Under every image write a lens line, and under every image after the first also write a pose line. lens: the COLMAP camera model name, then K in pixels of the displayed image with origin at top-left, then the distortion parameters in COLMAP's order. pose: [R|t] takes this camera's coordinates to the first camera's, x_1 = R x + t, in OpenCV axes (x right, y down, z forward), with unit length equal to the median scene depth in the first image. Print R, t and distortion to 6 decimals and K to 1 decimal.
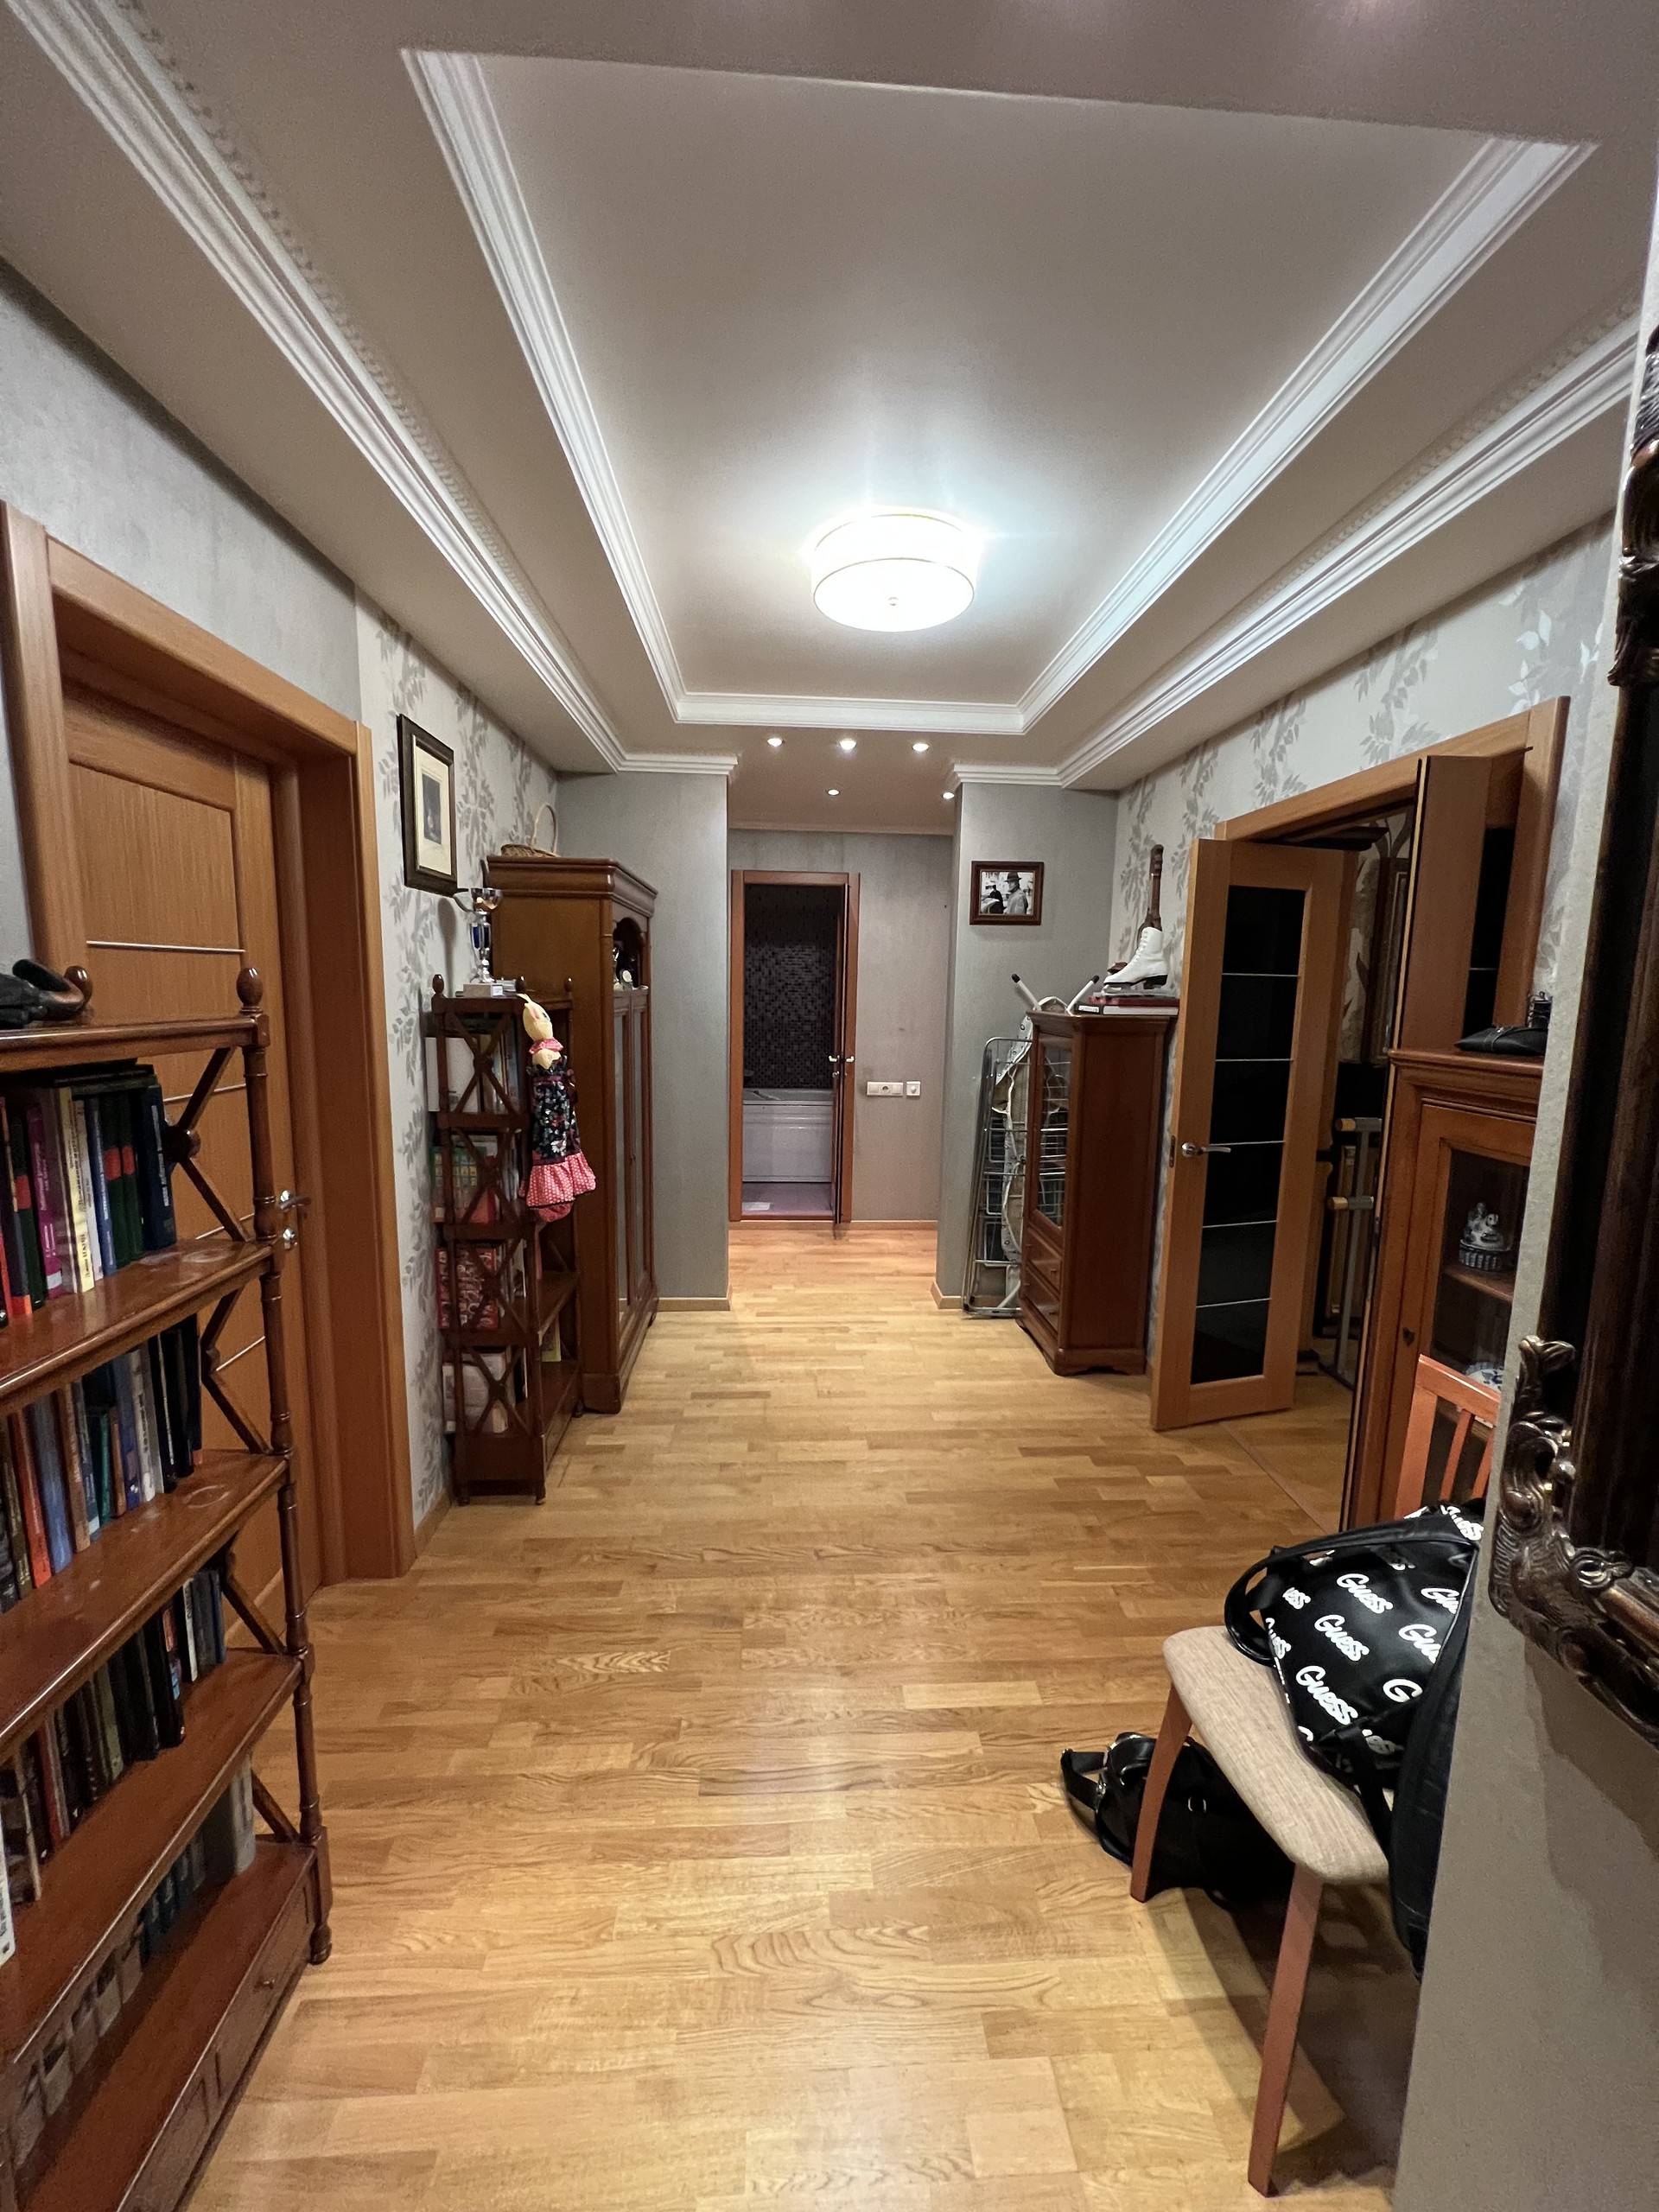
lens RADIAL K [[883.3, 0, 836.6], [0, 883.3, 1114.7], [0, 0, 1]] dist [0.000876, -0.000401]
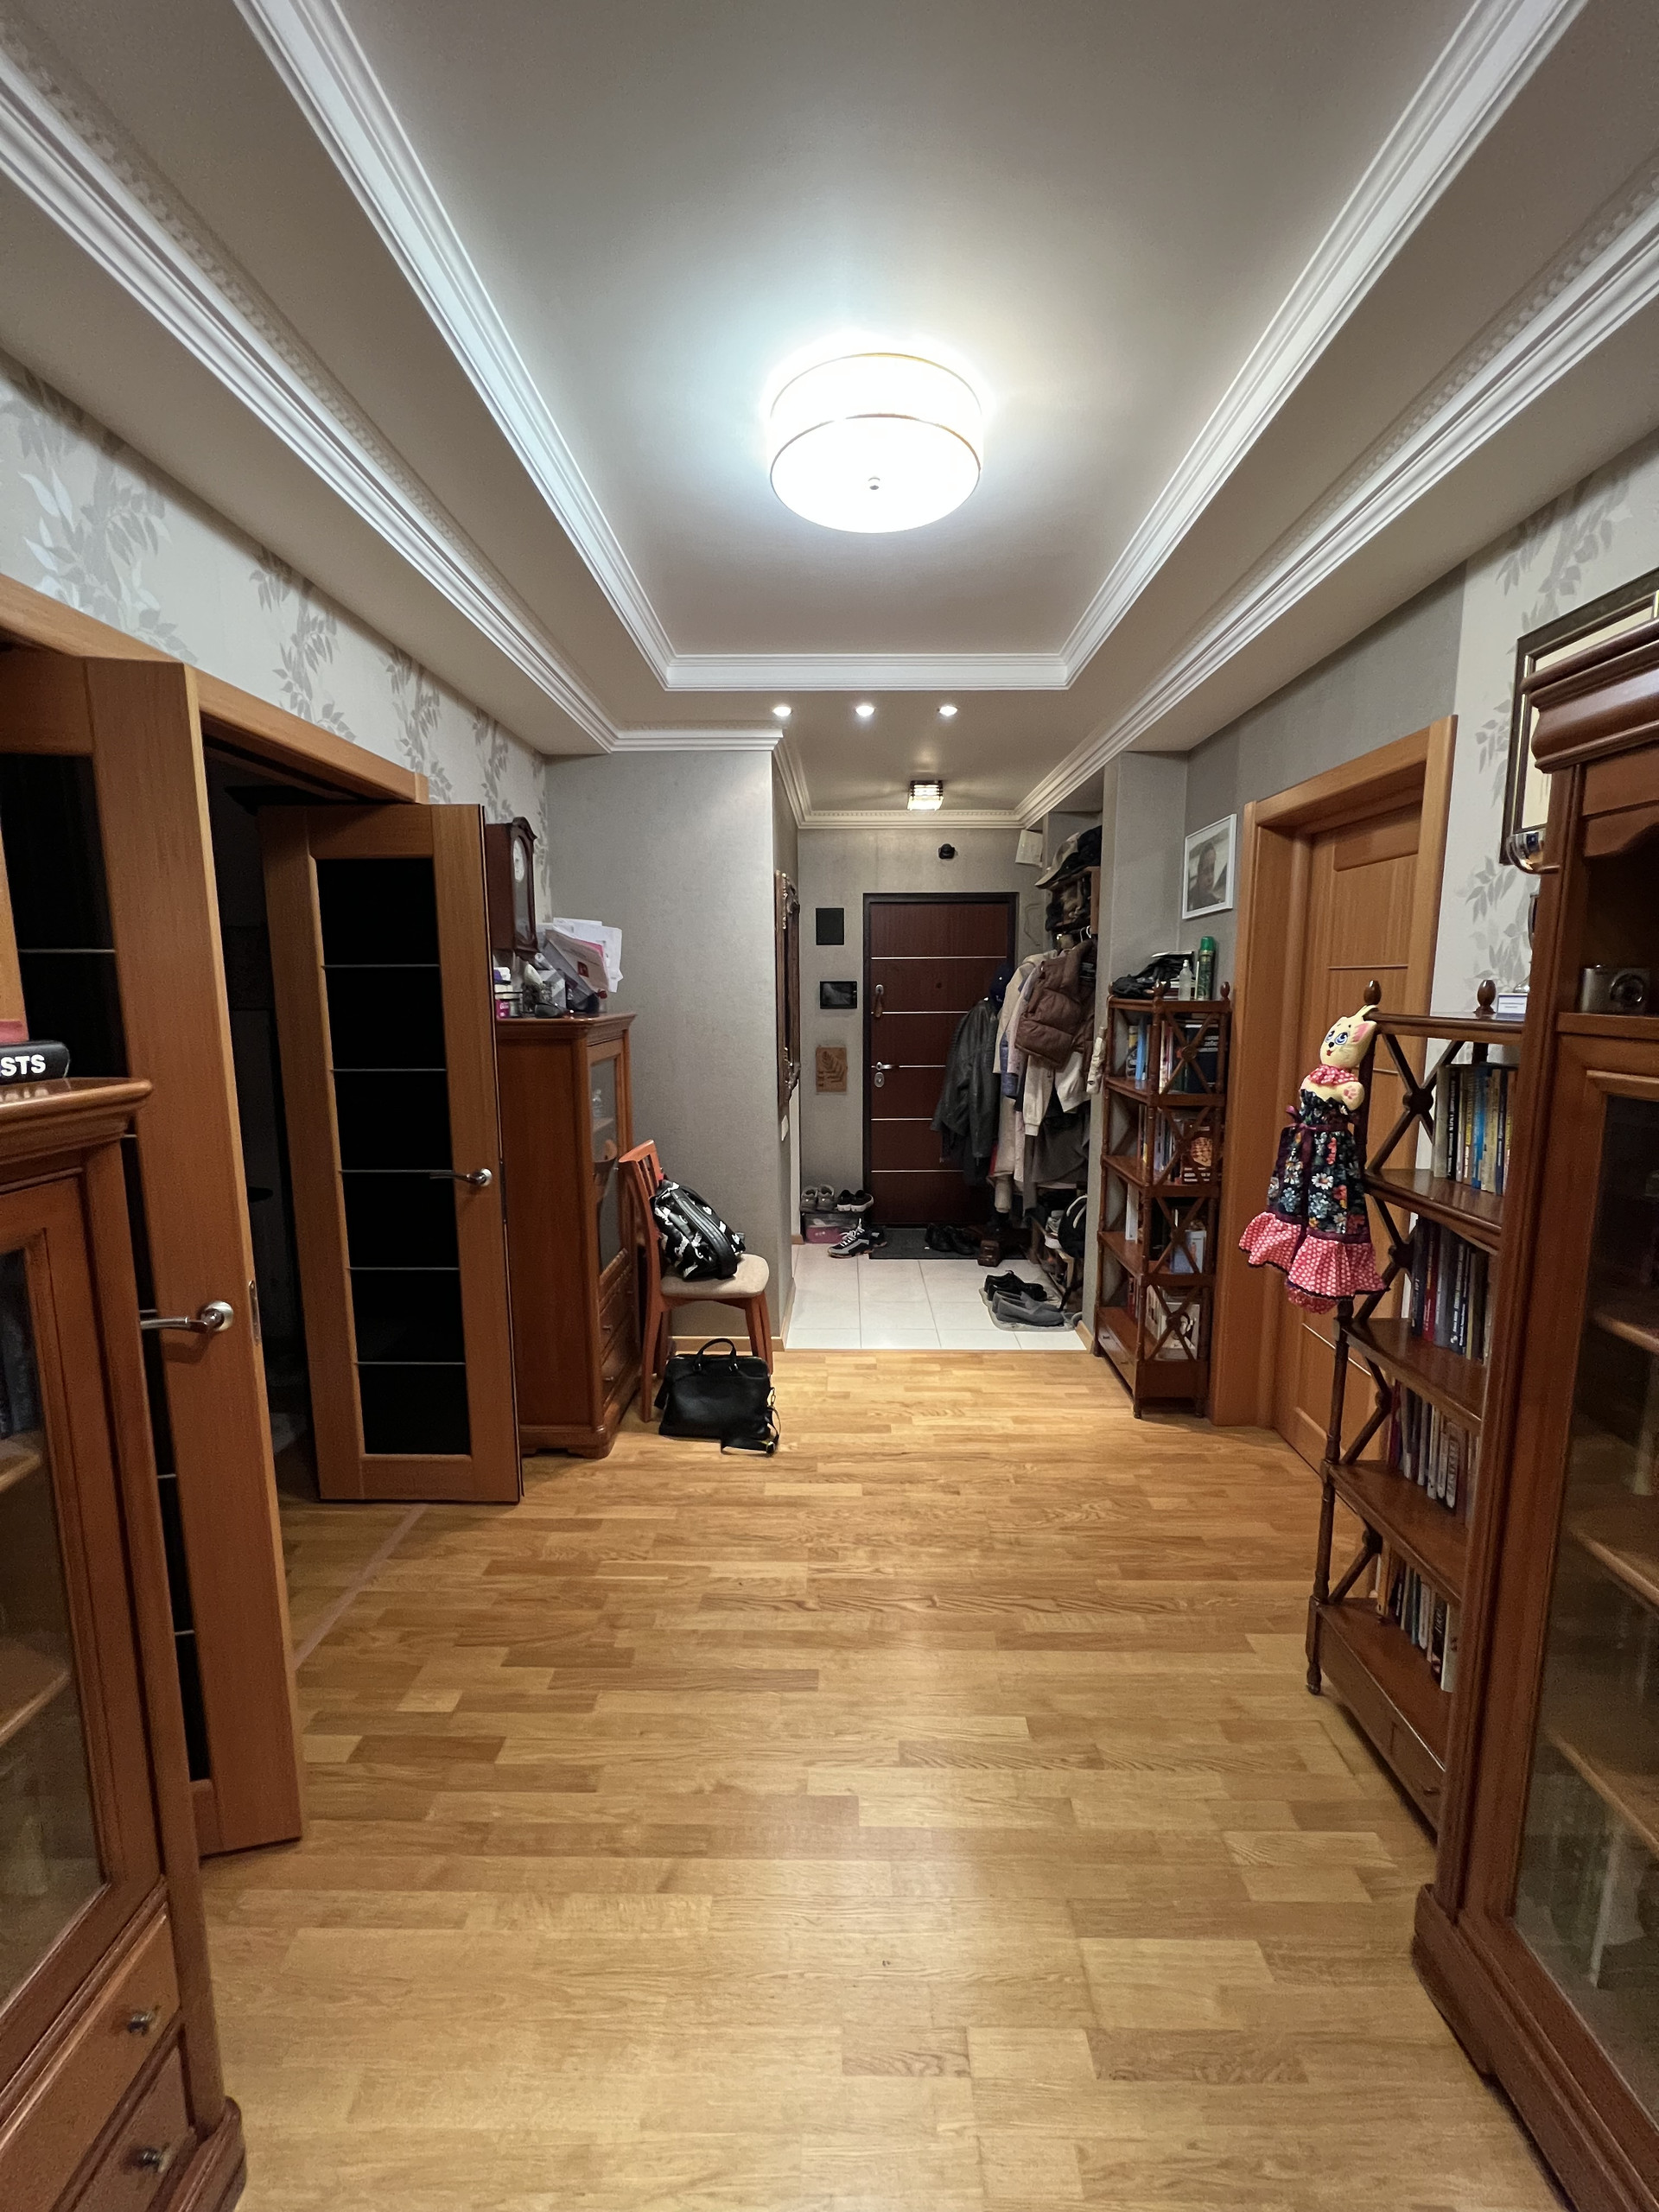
lens RADIAL K [[883.3, 0, 836.2], [0, 883.3, 1097.4], [0, 0, 1]] dist [0.000876, -0.000401]
pose [[-0.997126, -0.021074, 0.072768, 0.022011], [-0.000503, 0.962352, 0.271807, -0.264023], [-0.075756, 0.270990, -0.959597, 1.767714]]
